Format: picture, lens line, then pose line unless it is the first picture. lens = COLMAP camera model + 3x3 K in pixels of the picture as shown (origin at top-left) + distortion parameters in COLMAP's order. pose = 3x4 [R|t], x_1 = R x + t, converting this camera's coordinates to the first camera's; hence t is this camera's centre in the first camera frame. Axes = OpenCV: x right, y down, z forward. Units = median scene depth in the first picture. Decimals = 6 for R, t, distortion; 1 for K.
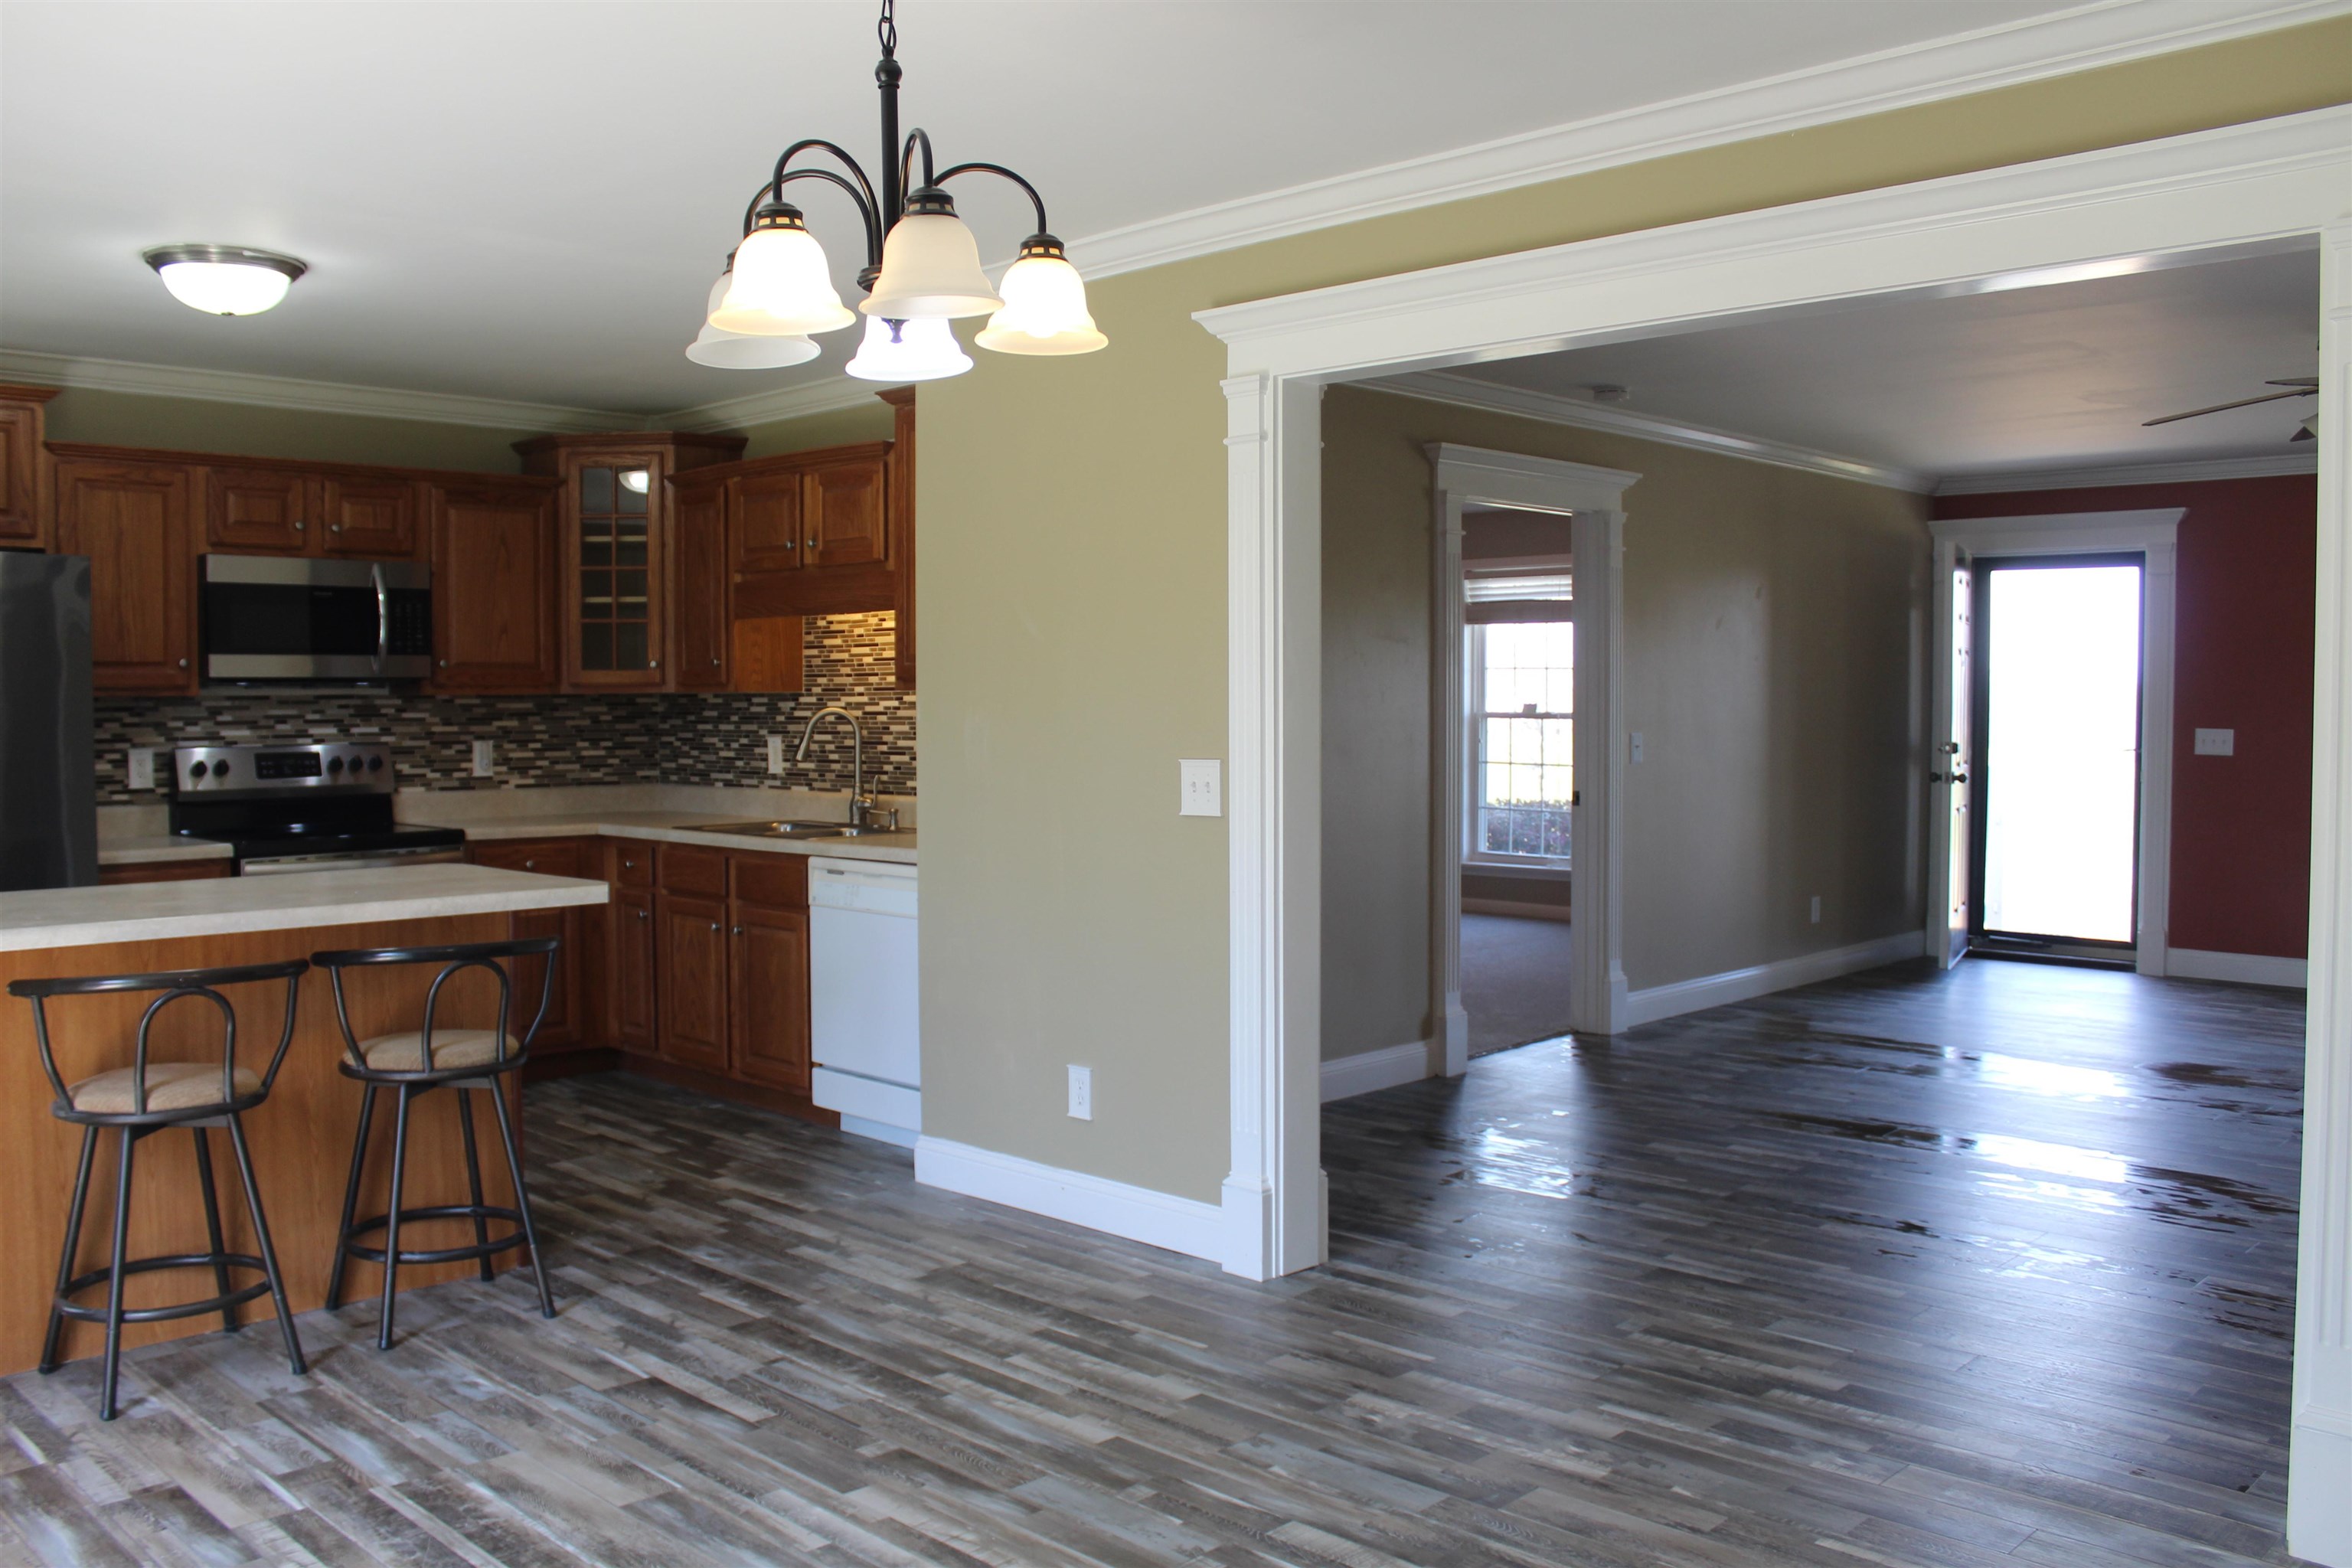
lens RADIAL K [[1955.9, 0, 1176.0], [0, 1955.9, 784.0], [0, 0, 1]] dist [-0.172818, 0.161529]
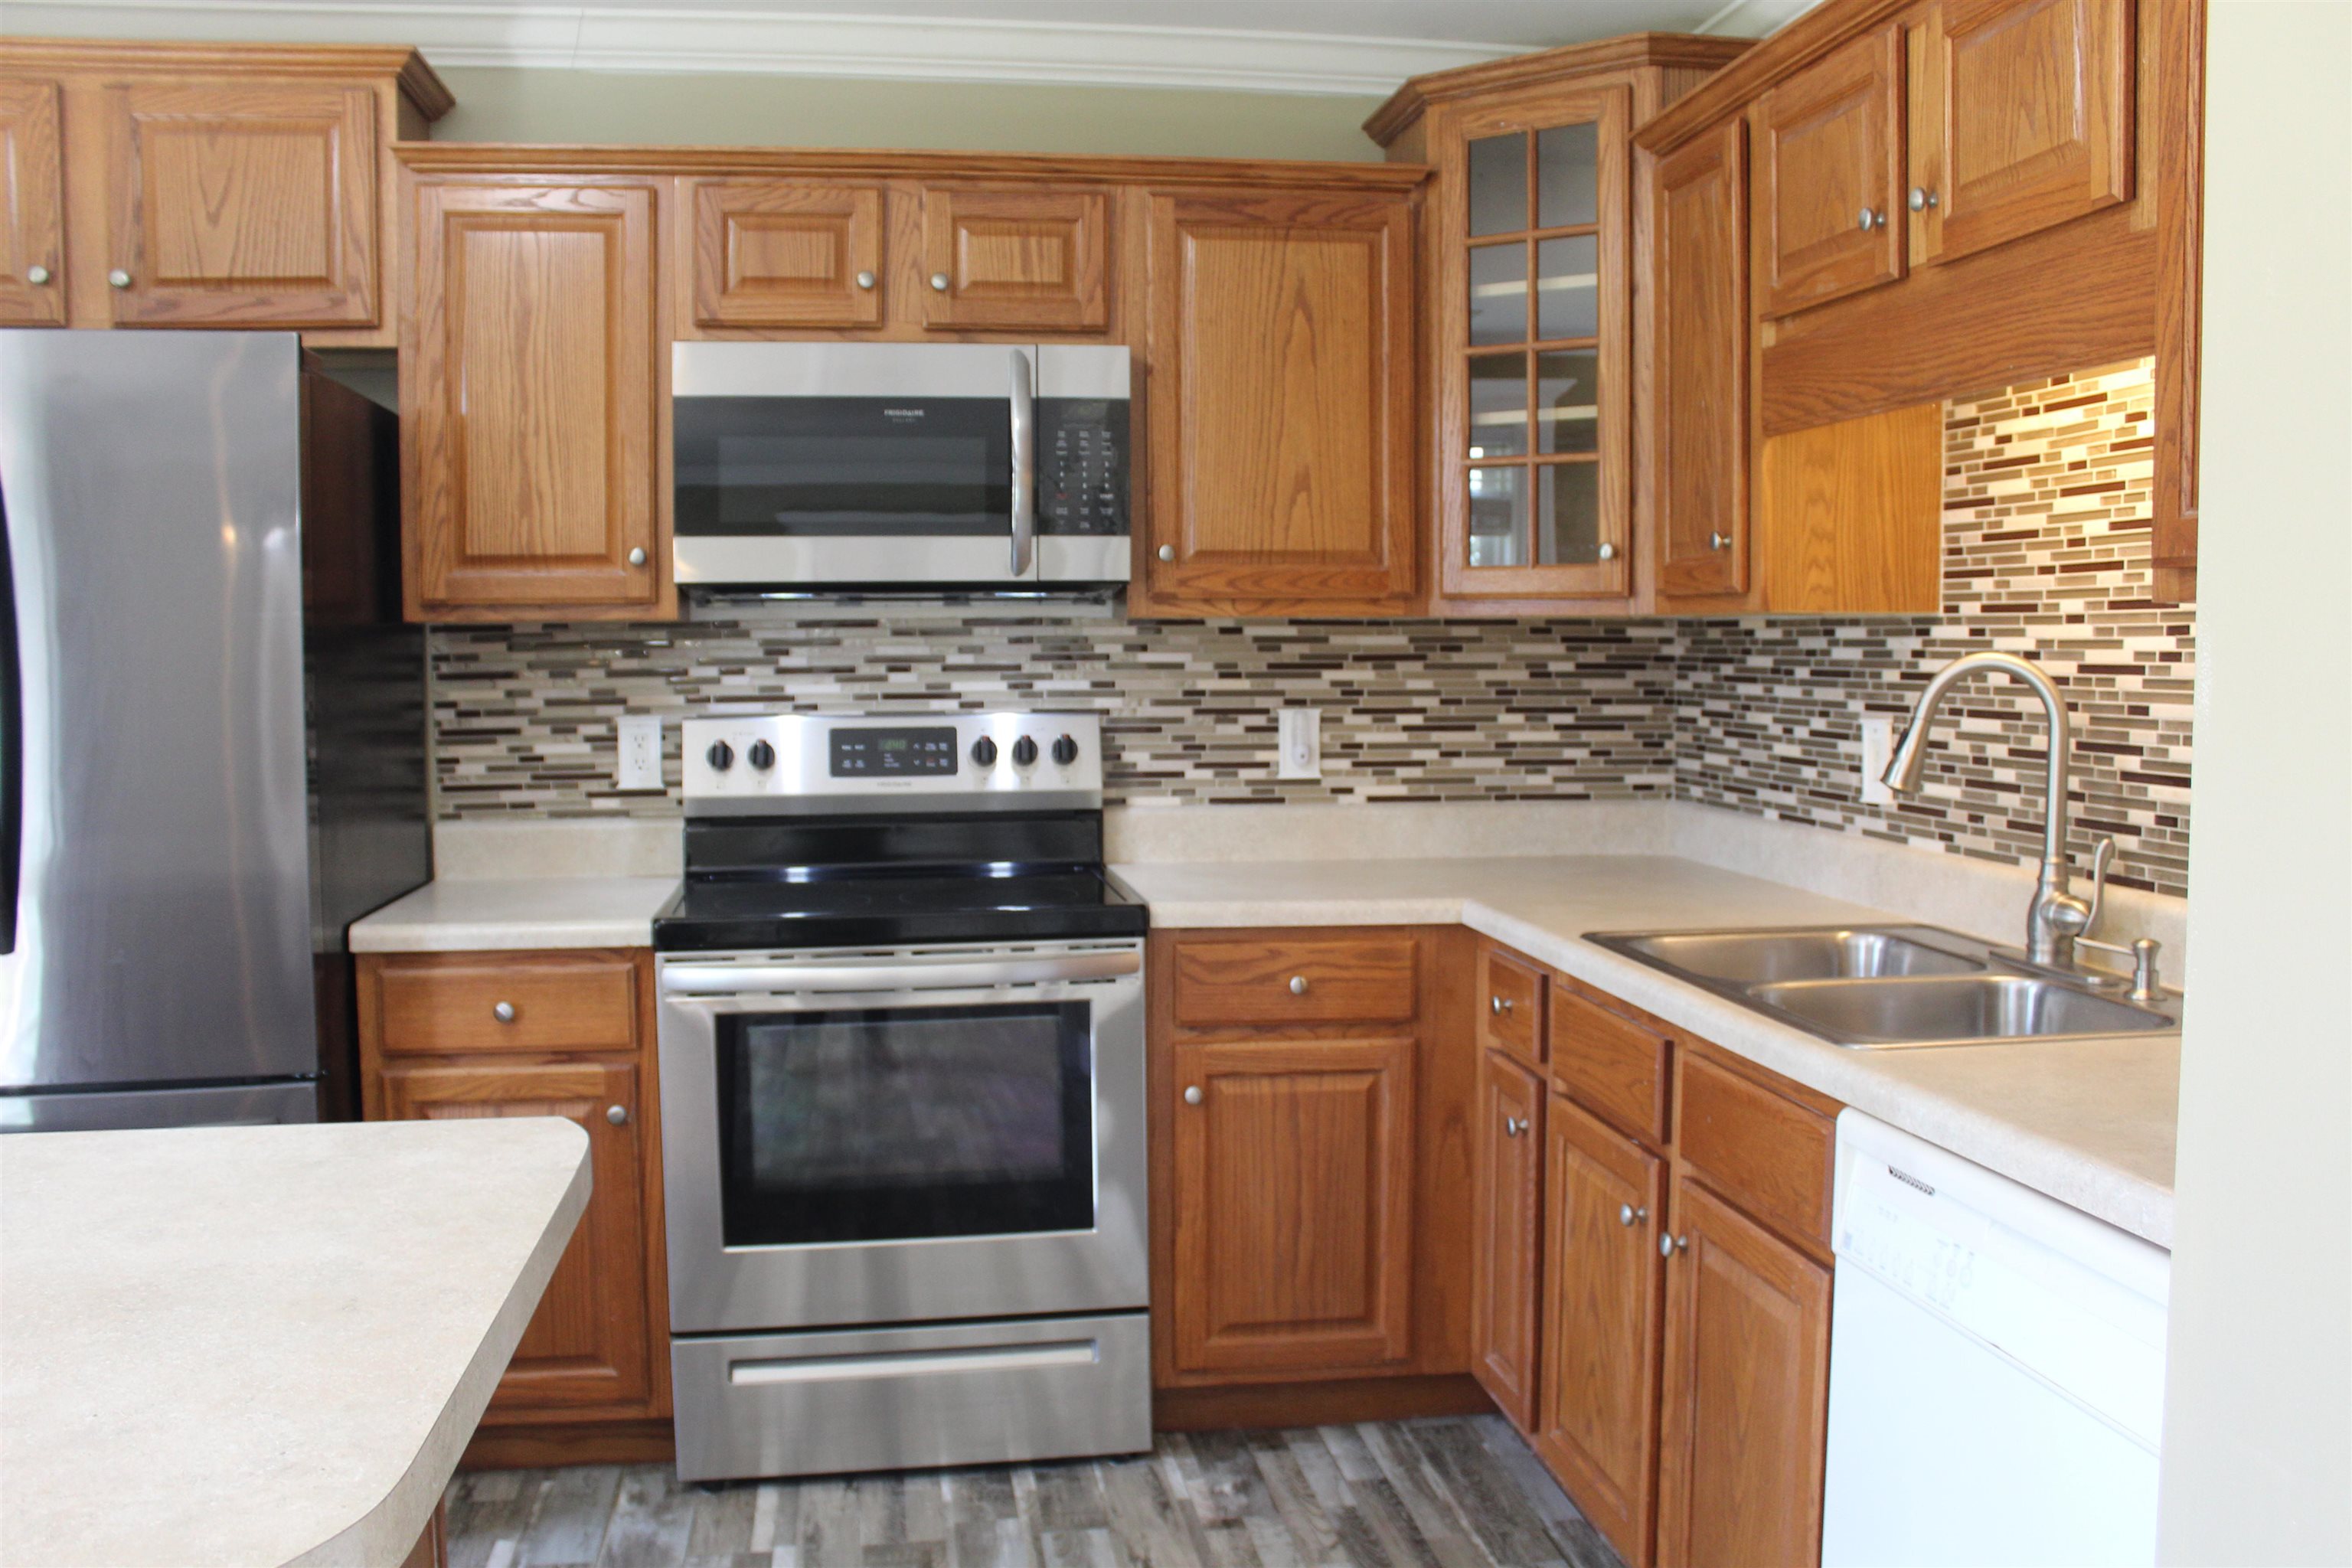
lens RADIAL K [[1994.3, 0, 1176.0], [0, 1994.3, 784.0], [0, 0, 1]] dist [-0.167312, 0.167872]
pose [[0.797076, 0.044845, -0.602212, -0.075047], [-0.026391, 0.998873, 0.039453, -0.025001], [0.603302, -0.015554, 0.797361, 0.614290]]
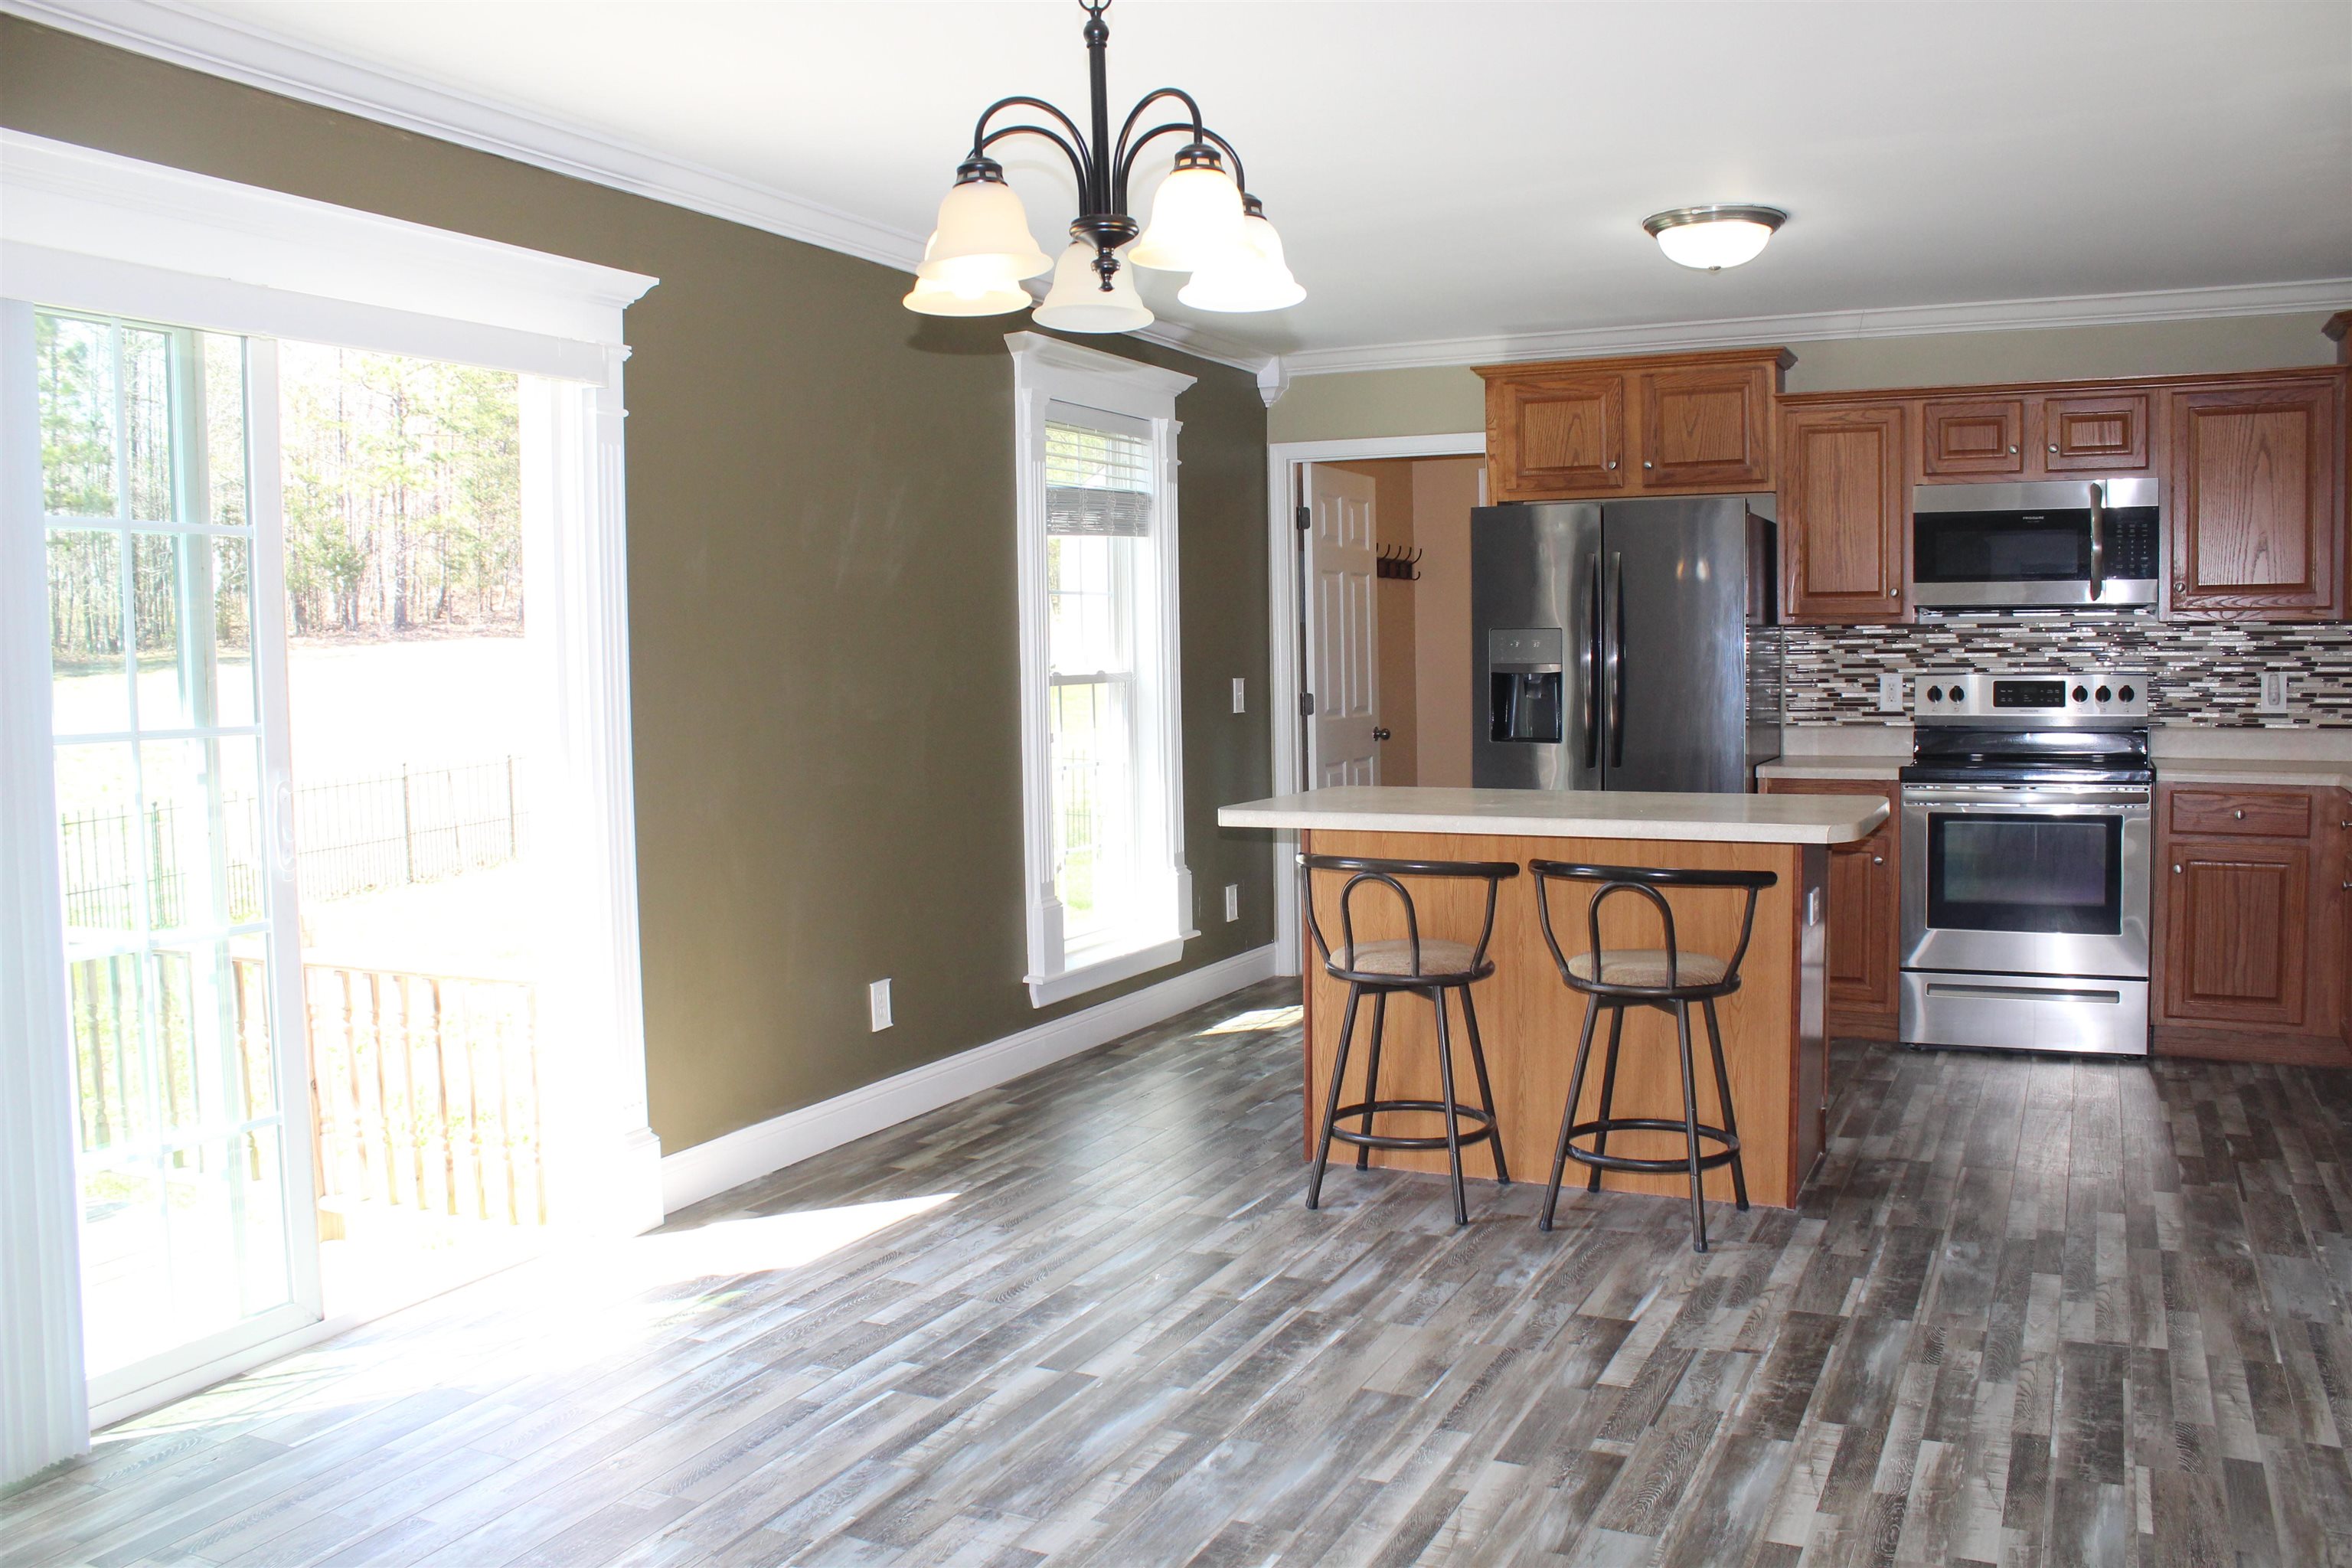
lens RADIAL K [[1955.9, 0, 1176.0], [0, 1955.9, 784.0], [0, 0, 1]] dist [-0.172818, 0.161529]
pose [[0.320002, 0.064319, -0.945231, 0.325823], [-0.029382, 0.997887, 0.057955, -0.007434], [0.946961, 0.009227, 0.321216, 0.269470]]
